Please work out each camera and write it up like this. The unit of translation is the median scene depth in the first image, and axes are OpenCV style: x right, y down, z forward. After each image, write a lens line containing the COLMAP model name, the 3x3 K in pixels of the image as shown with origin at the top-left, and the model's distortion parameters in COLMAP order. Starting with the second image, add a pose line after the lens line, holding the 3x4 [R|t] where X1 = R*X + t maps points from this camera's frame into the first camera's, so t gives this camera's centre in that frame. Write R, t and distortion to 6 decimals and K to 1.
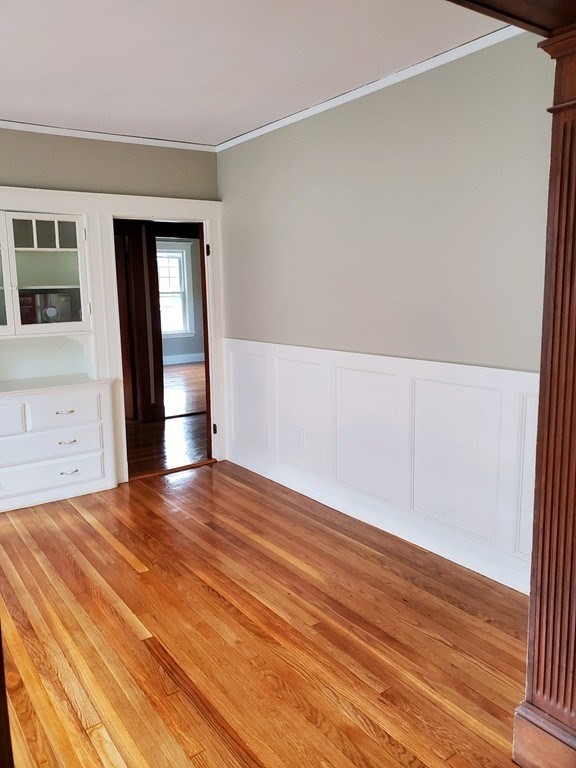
lens RADIAL K [[605.2, 0, 286.1], [0, 605.2, 378.4], [0, 0, 1]] dist [0.036562, -0.000260]
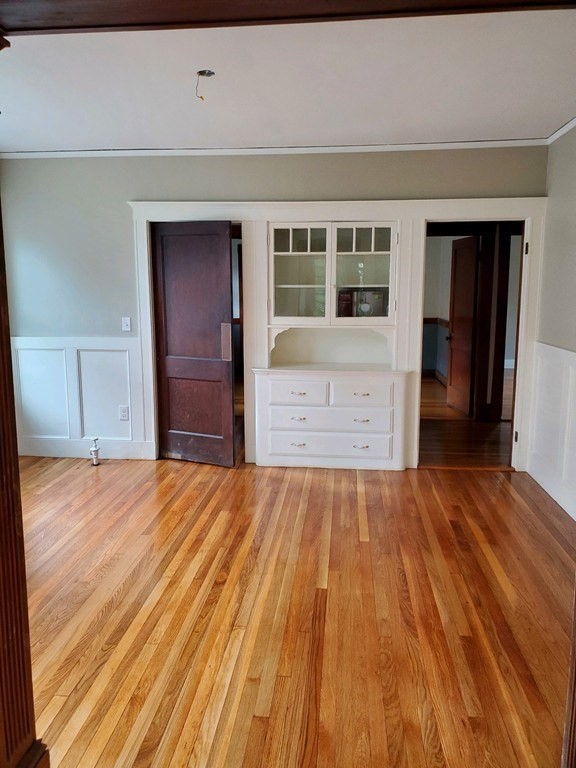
lens RADIAL K [[605.2, 0, 286.9], [0, 605.2, 384.5], [0, 0, 1]] dist [0.036562, -0.000260]
pose [[0.757555, 0.127711, -0.640156, 0.330709], [-0.117882, 0.991317, 0.058267, -0.017207], [0.642039, 0.031322, 0.766032, 0.039996]]
